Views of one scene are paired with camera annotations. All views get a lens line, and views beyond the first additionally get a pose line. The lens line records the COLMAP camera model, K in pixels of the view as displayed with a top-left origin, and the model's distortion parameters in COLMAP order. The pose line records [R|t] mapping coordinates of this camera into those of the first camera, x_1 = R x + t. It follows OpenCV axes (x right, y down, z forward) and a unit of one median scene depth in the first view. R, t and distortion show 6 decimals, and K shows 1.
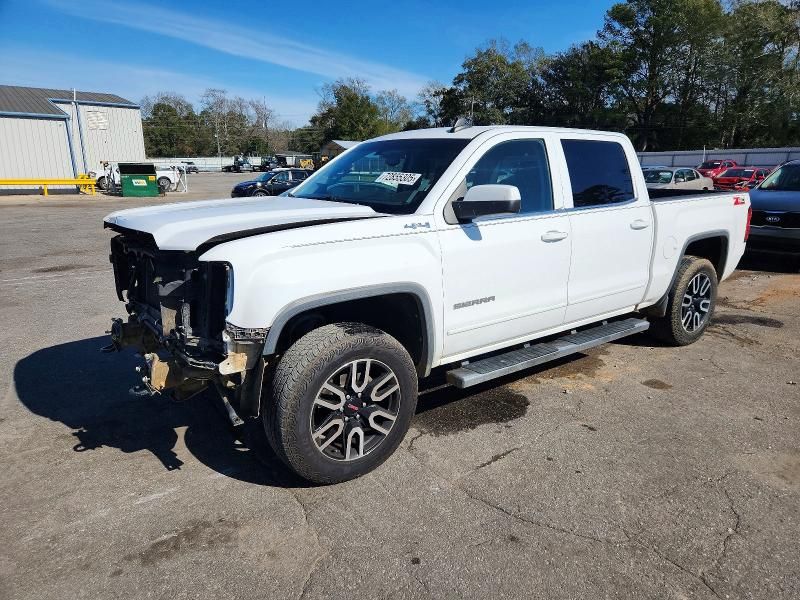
lens RADIAL K [[578.4, 0, 400.0], [0, 578.4, 300.0], [0, 0, 1]] dist [-0.003167, -0.001868]
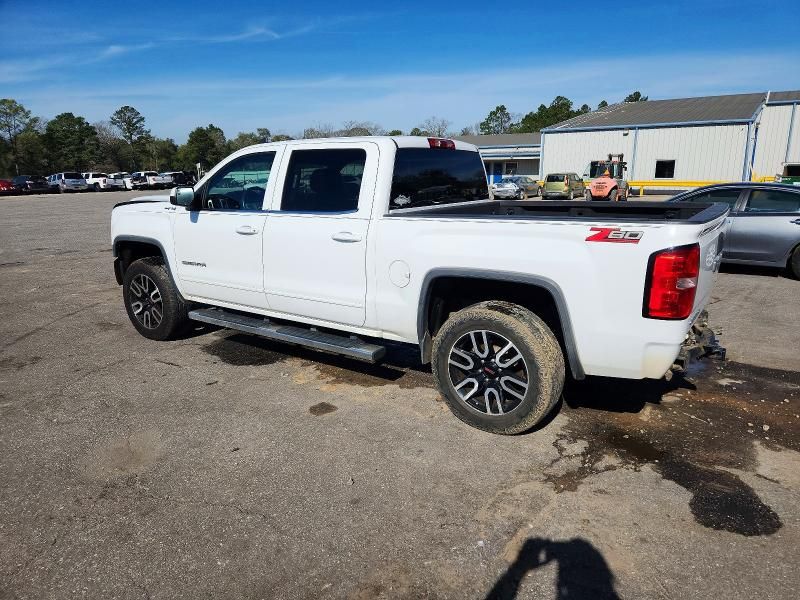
lens RADIAL K [[576.7, 0, 400.0], [0, 576.7, 300.0], [0, 0, 1]] dist [0.005797, -0.001528]
pose [[0.283711, 0.209296, -0.935790, 1.456872], [-0.212304, 0.965381, 0.151548, -0.210865], [0.935112, 0.155676, 0.318324, 0.884765]]
